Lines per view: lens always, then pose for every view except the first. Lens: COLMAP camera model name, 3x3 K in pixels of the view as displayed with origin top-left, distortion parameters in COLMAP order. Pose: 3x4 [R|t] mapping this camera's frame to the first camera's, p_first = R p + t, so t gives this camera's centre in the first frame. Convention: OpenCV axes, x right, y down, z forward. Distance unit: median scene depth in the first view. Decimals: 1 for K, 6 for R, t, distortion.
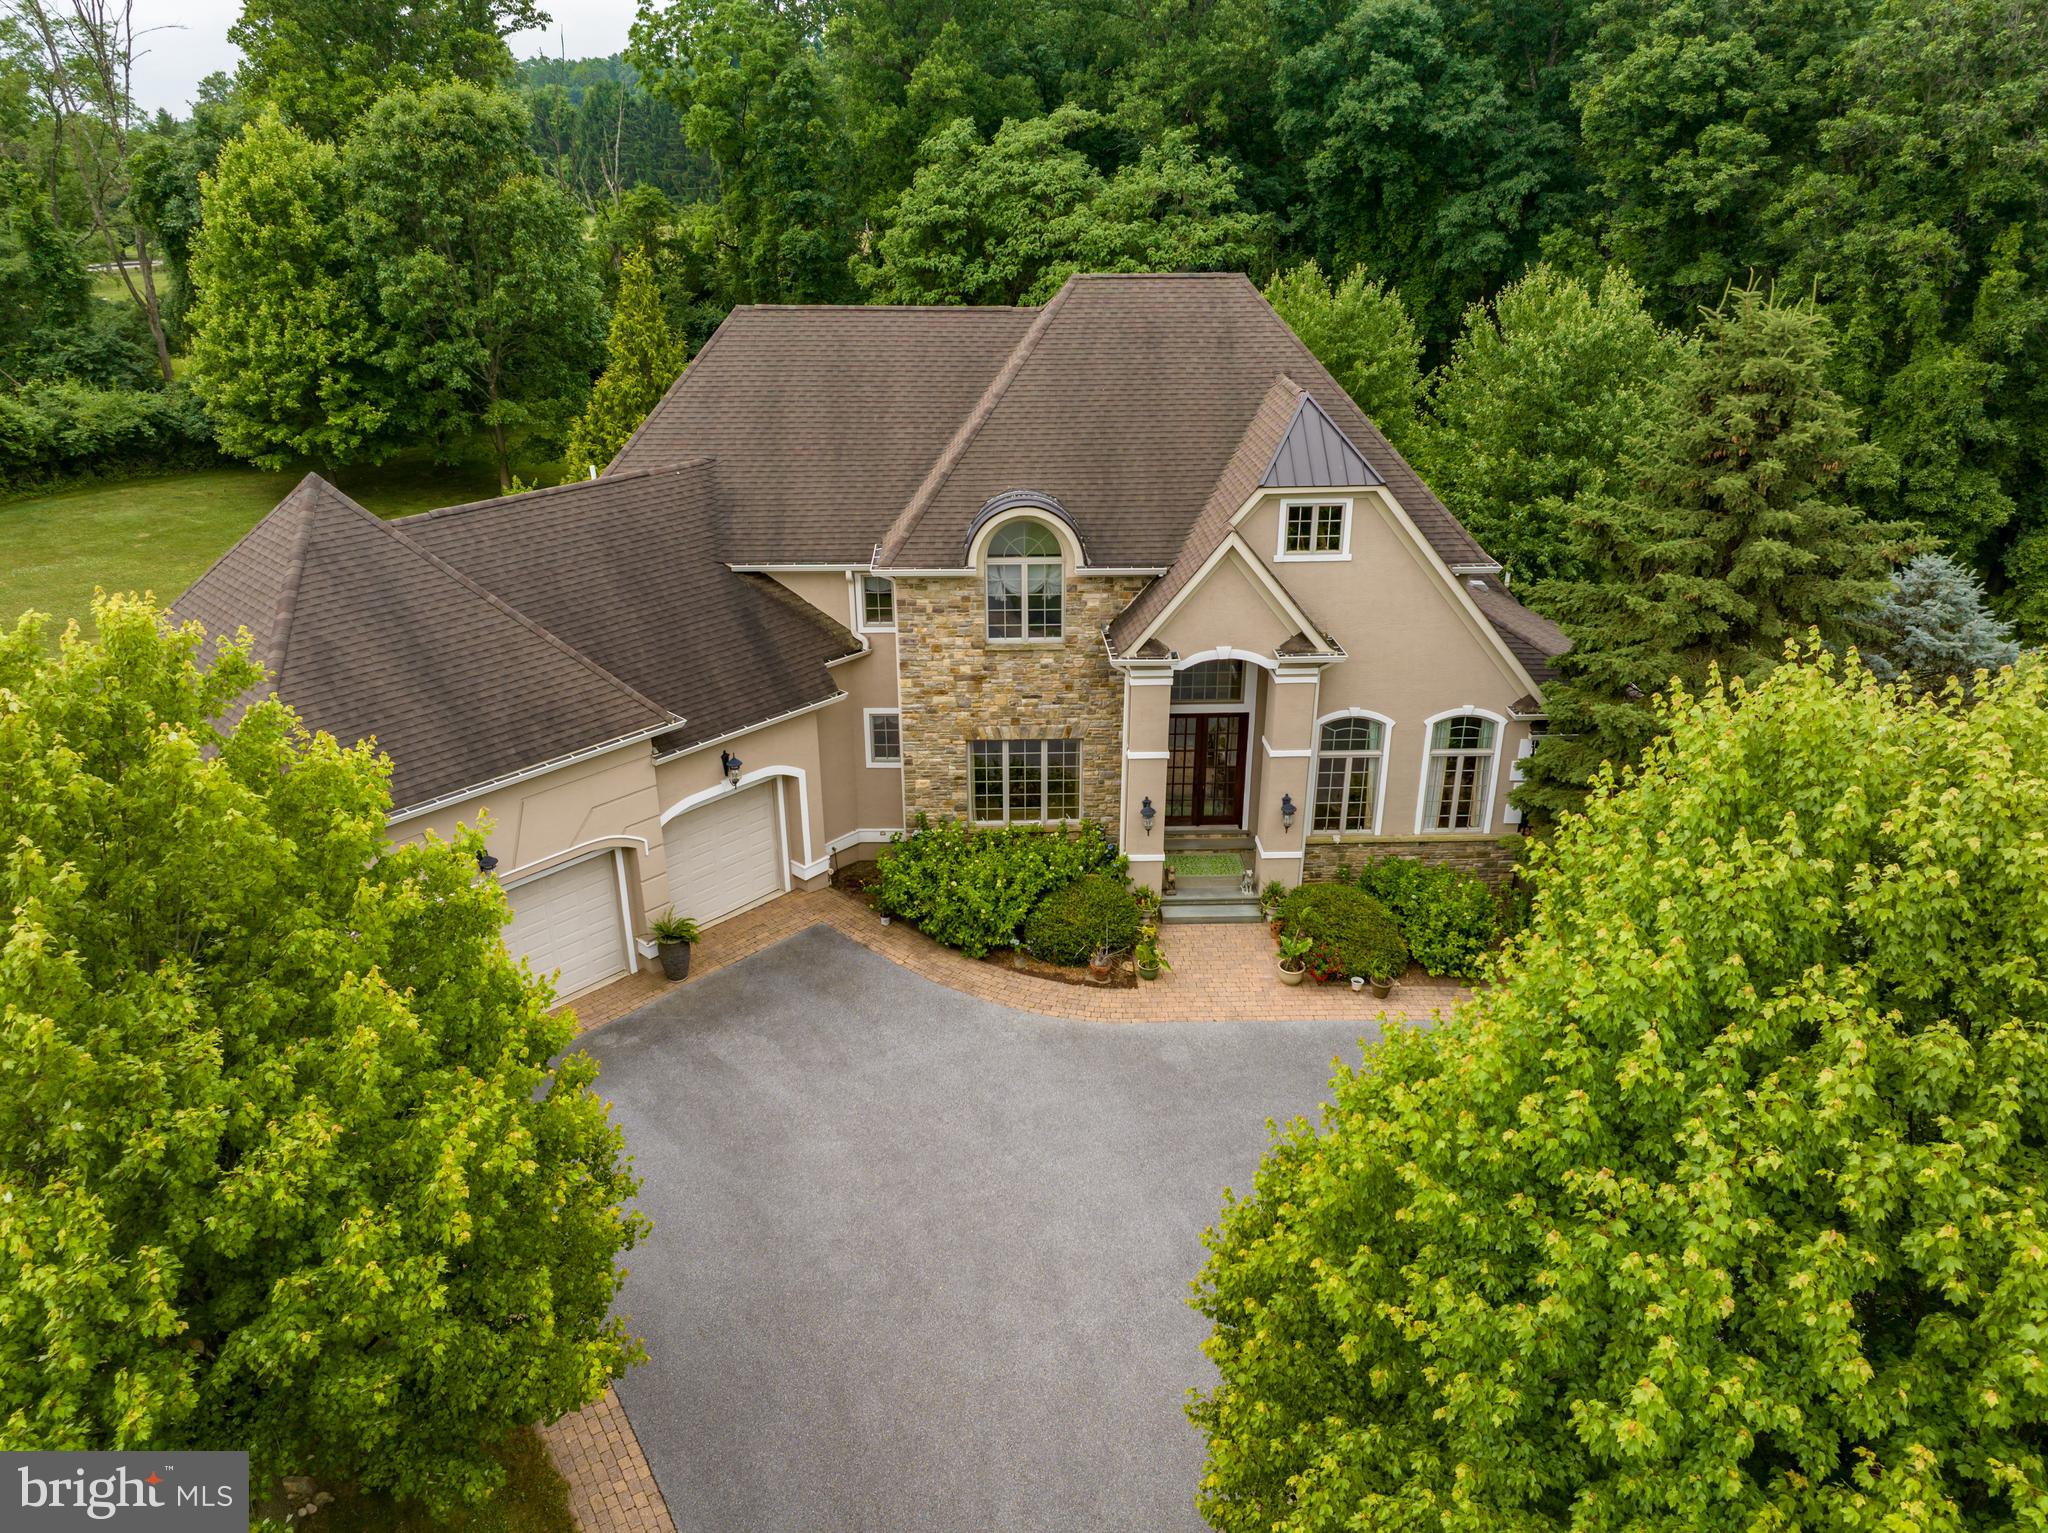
lens RADIAL K [[1440.1, 0, 1033.6], [0, 1440.1, 760.3], [0, 0, 1]] dist [-0.034387, -0.007832]
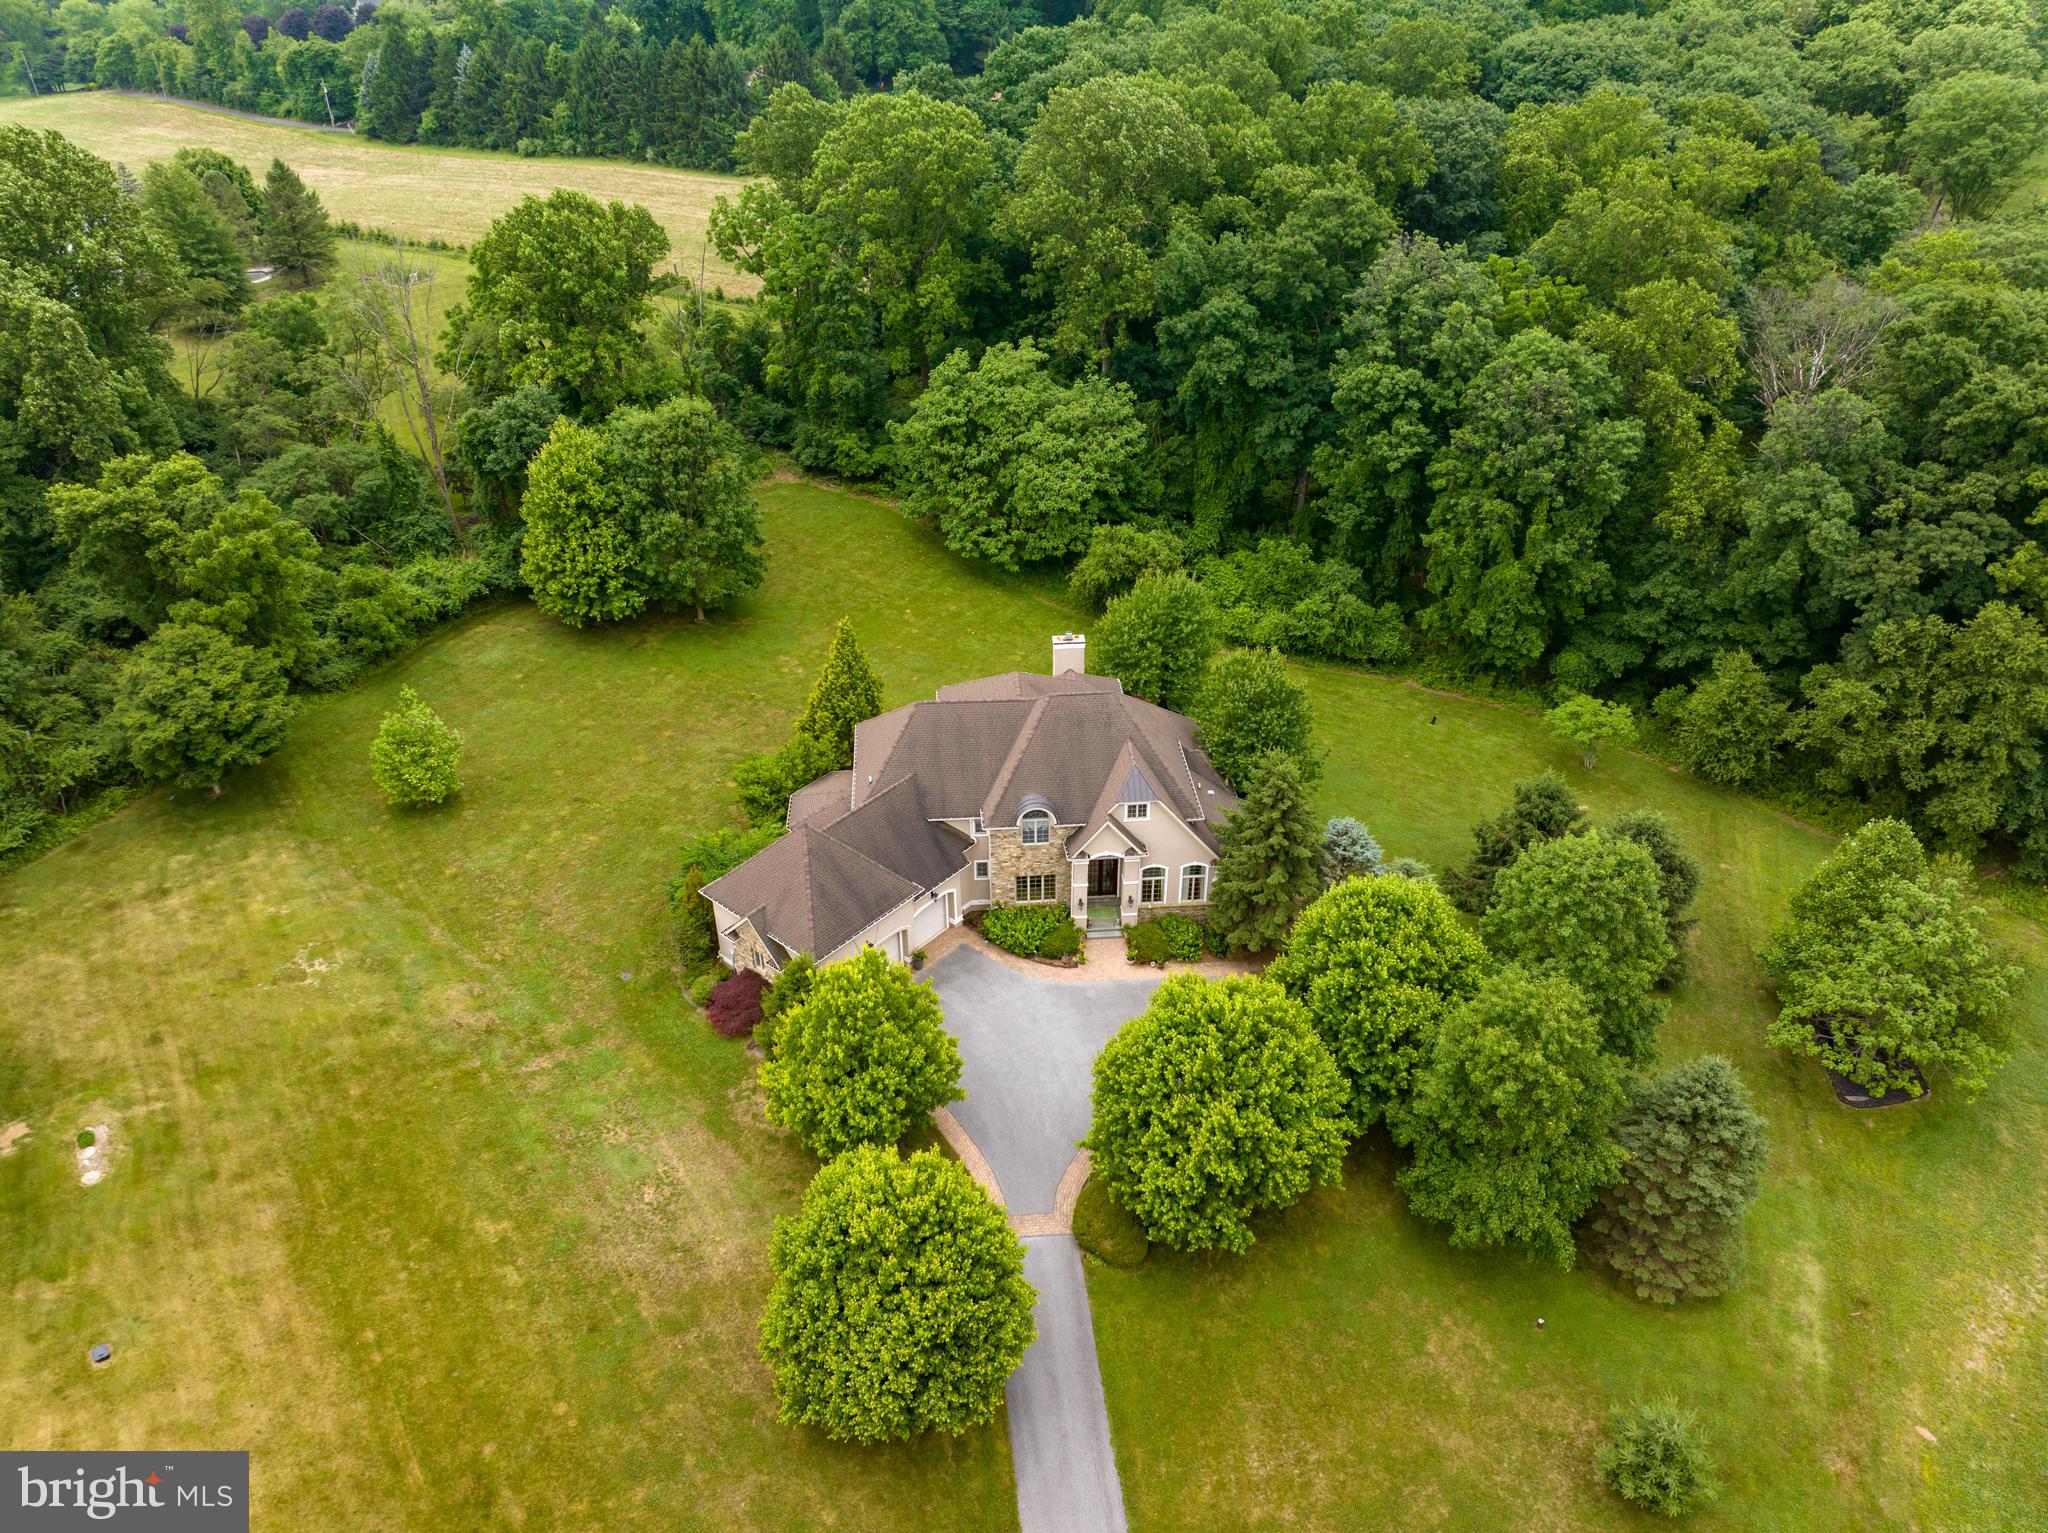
lens RADIAL K [[1440.1, 0, 1033.6], [0, 1440.1, 760.3], [0, 0, 1]] dist [-0.034387, -0.007832]
pose [[0.998964, -0.029026, 0.035052, -0.100719], [0.023134, 0.987147, 0.158135, -0.669516], [-0.039192, -0.157160, 0.986795, -1.680911]]
